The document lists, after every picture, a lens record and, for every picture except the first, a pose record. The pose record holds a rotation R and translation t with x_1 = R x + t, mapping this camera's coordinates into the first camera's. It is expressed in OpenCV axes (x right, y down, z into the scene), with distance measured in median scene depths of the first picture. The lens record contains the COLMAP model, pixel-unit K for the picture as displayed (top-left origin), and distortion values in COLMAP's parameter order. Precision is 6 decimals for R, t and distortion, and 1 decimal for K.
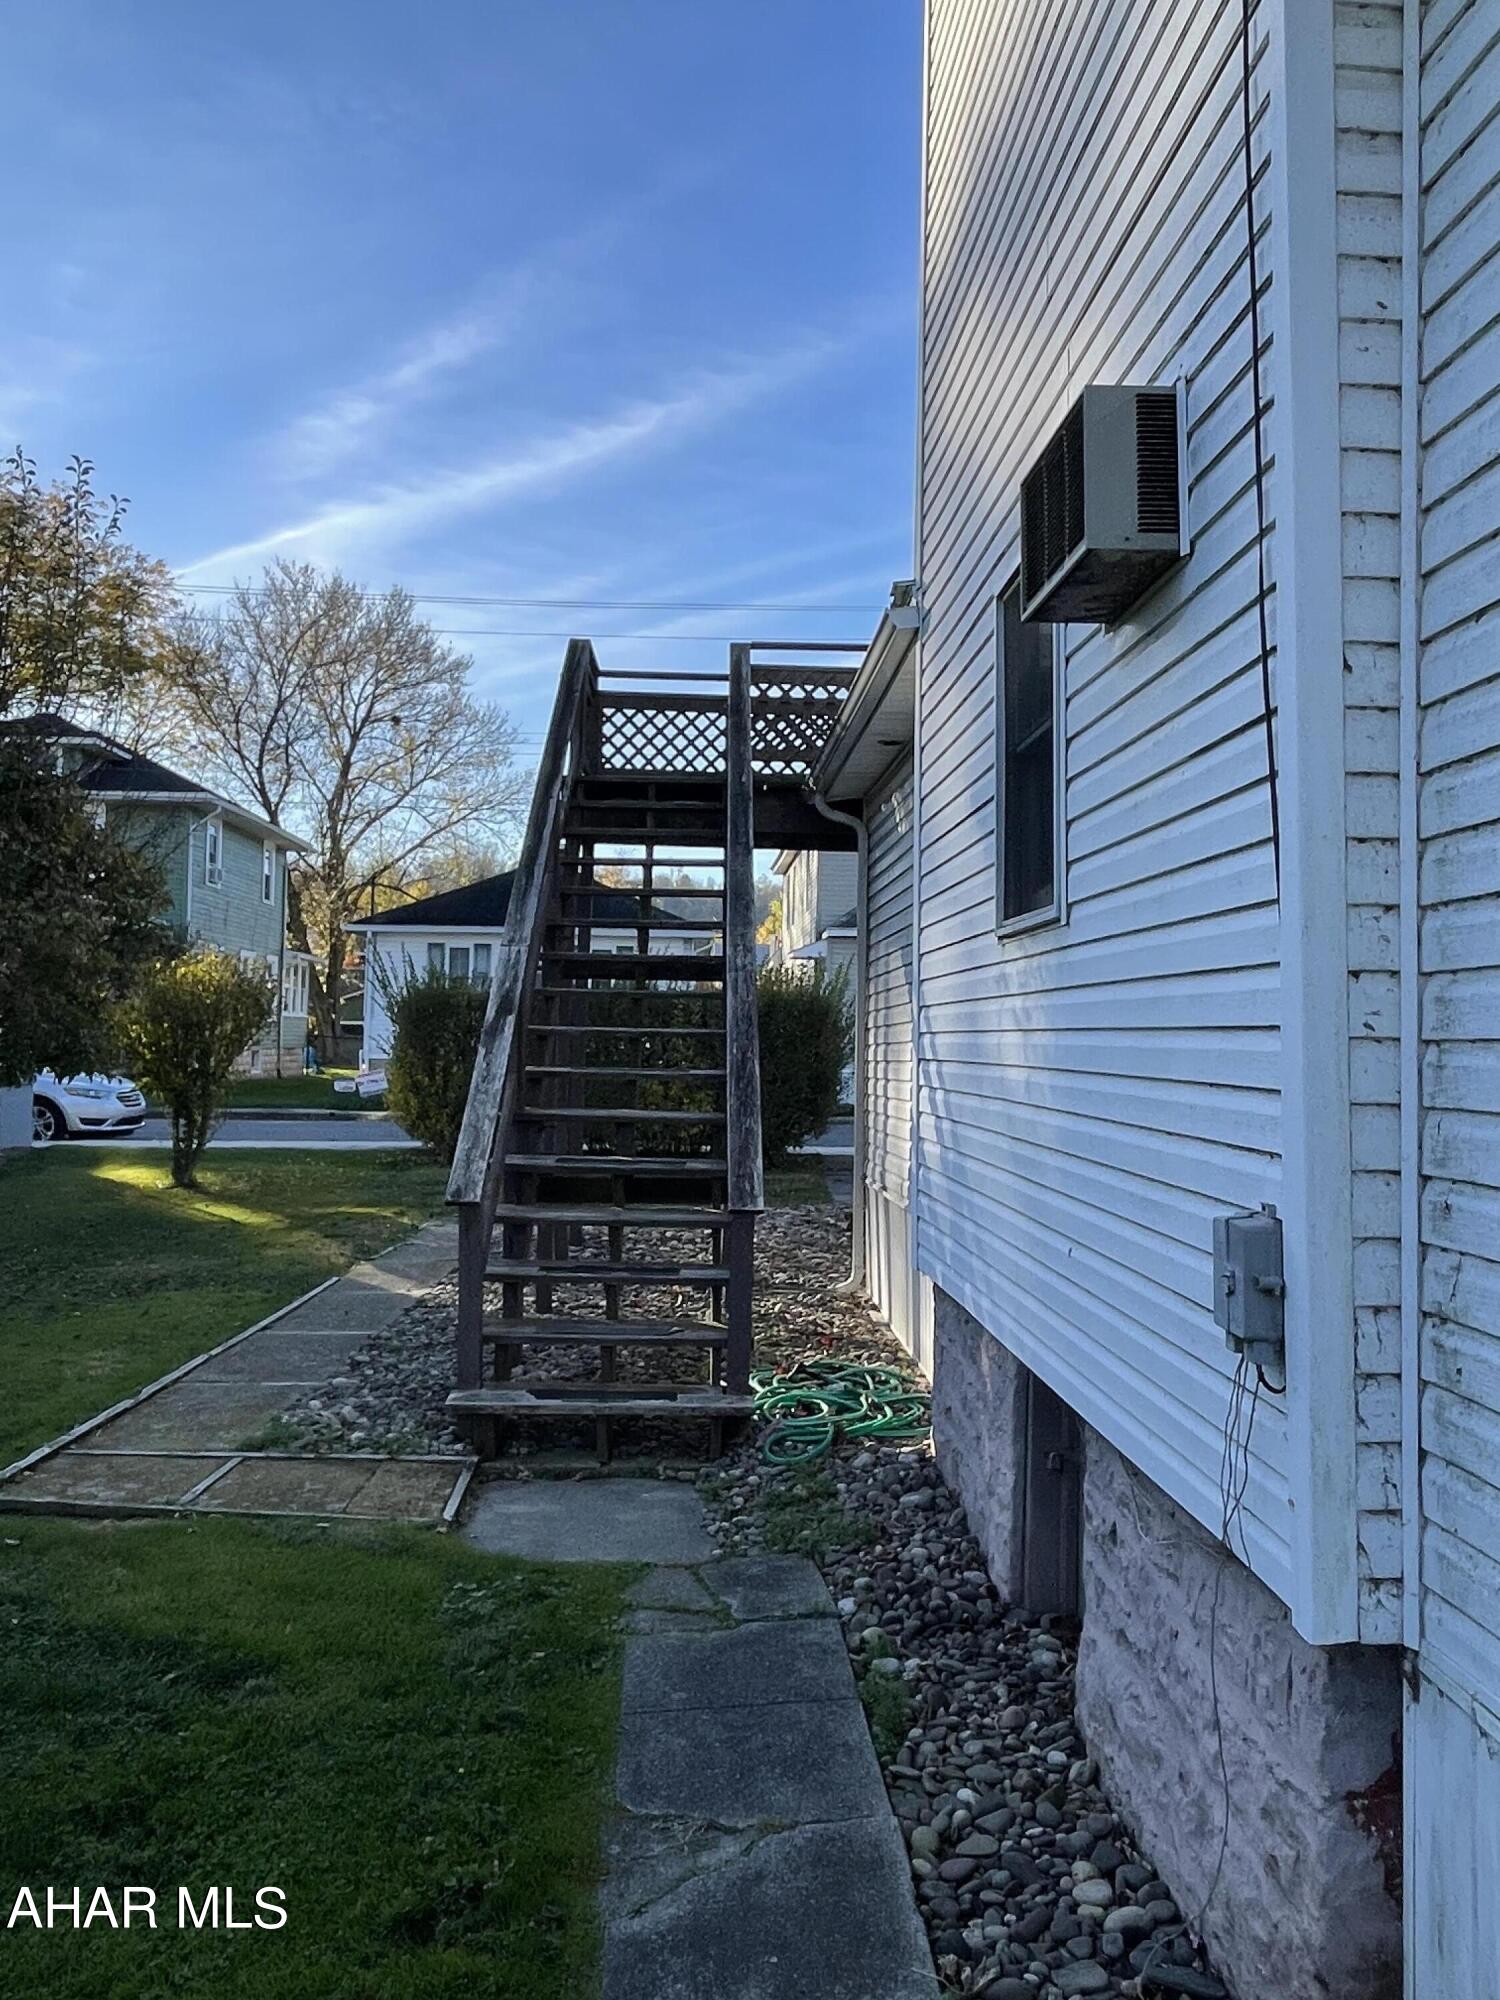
lens RADIAL K [[1519.7, 0, 746.0], [0, 1519.7, 996.0], [0, 0, 1]] dist [0.025696, -0.031136]
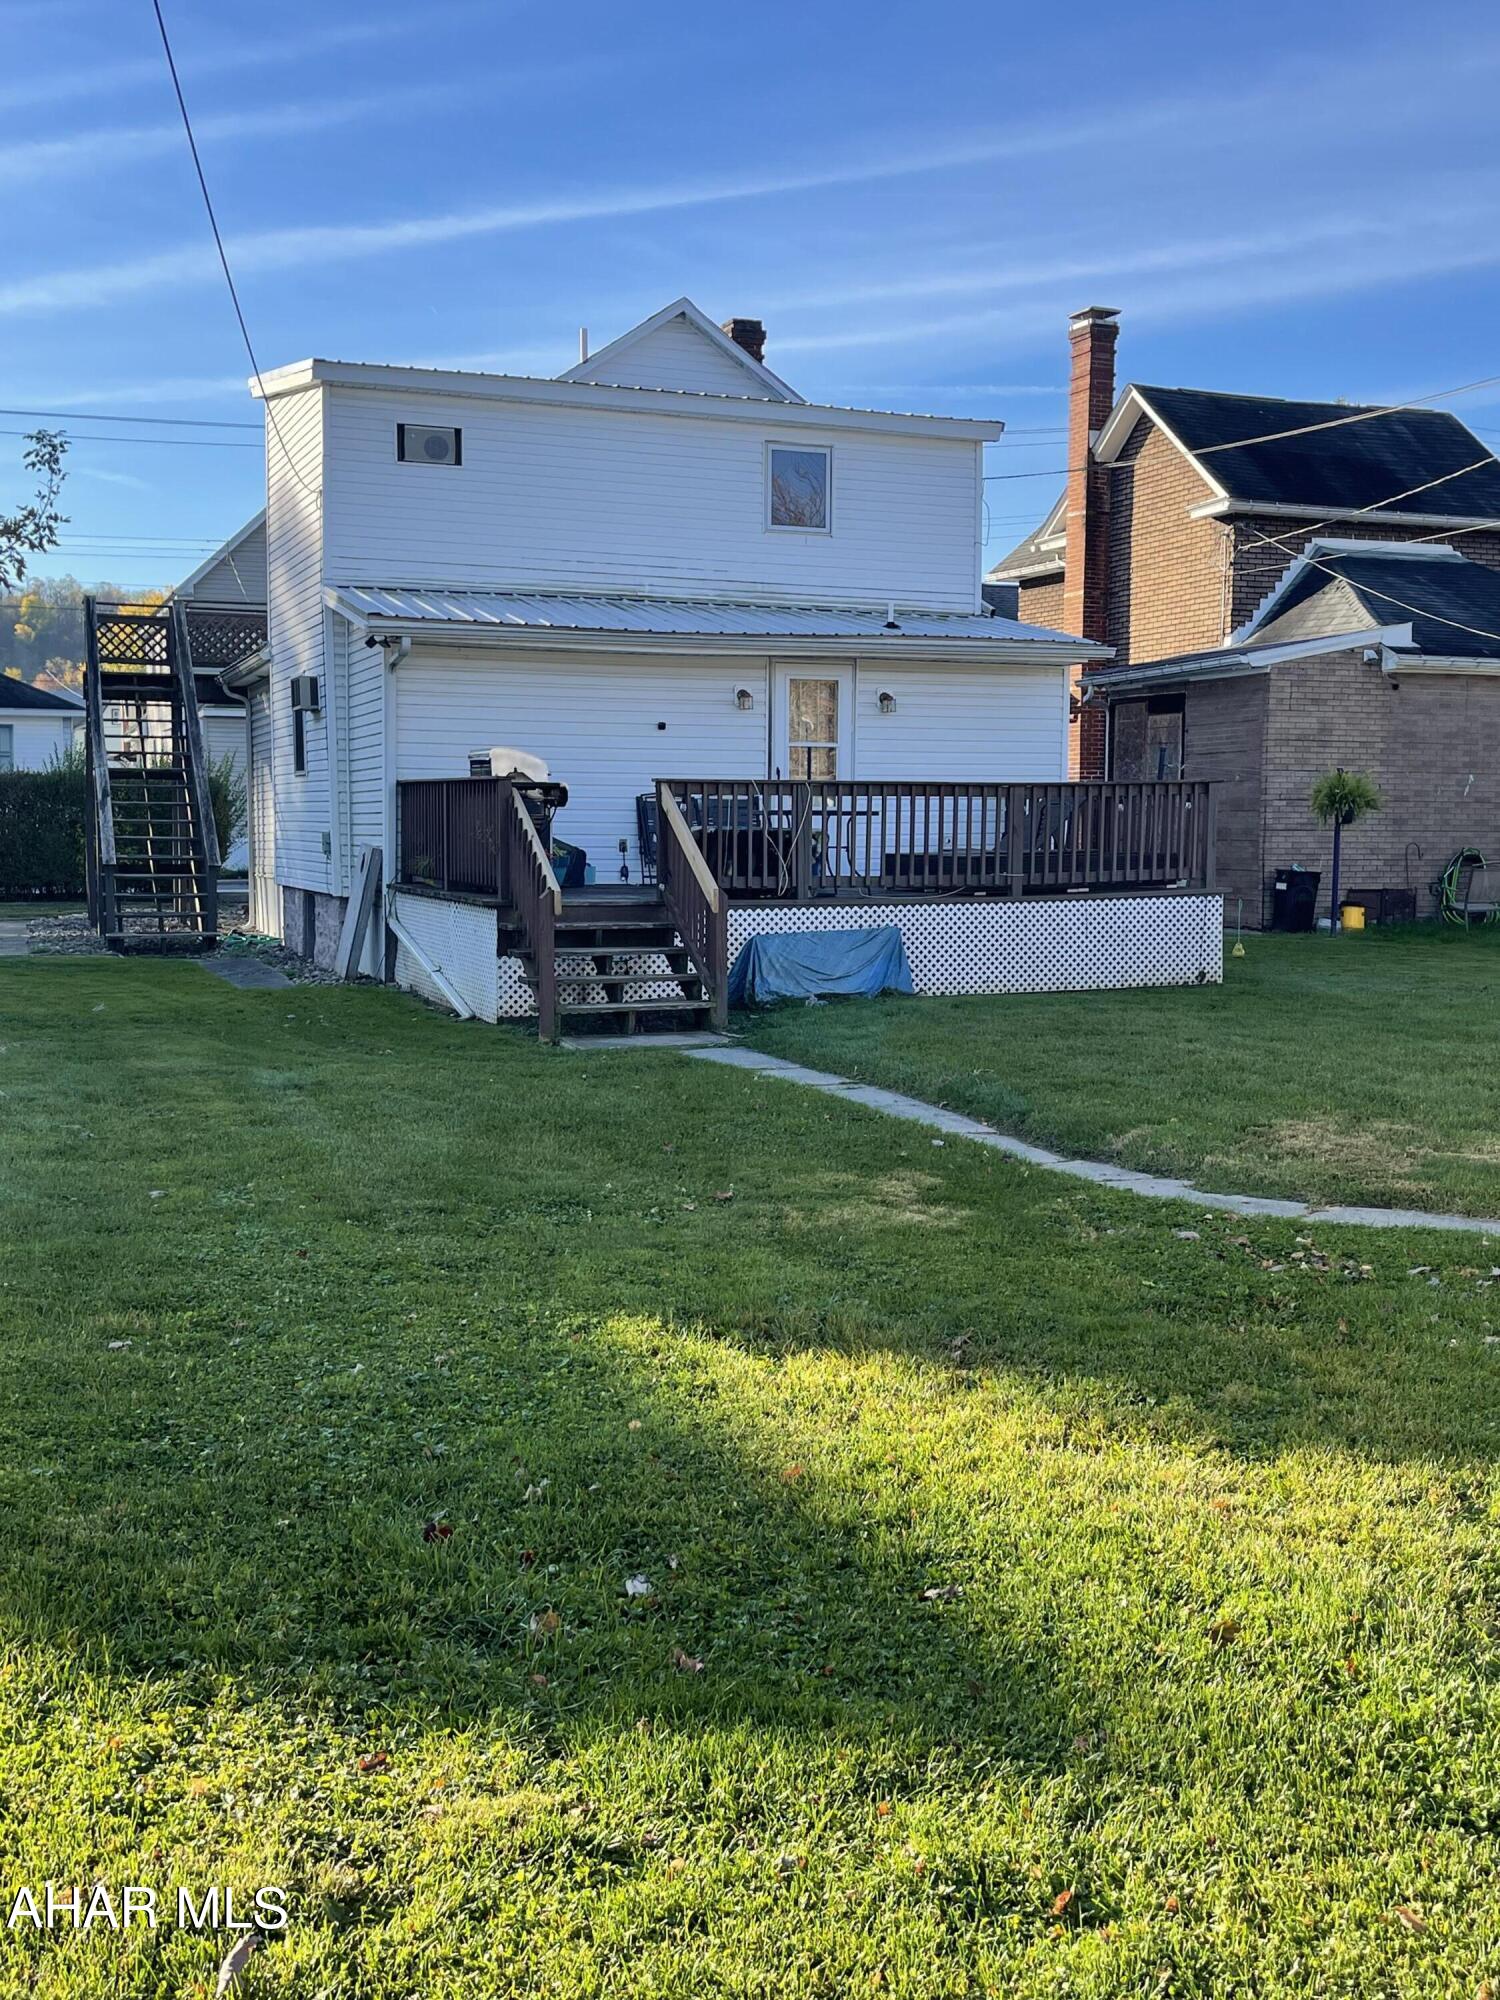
lens RADIAL K [[2139.8, 0, 757.2], [0, 2139.8, 1006.6], [0, 0, 1]] dist [0.035940, 0.000000]
pose [[0.949098, -0.040236, 0.312400, -0.259568], [0.002897, 0.992881, 0.119078, -0.062834], [-0.314968, -0.112112, 0.942458, -2.698920]]
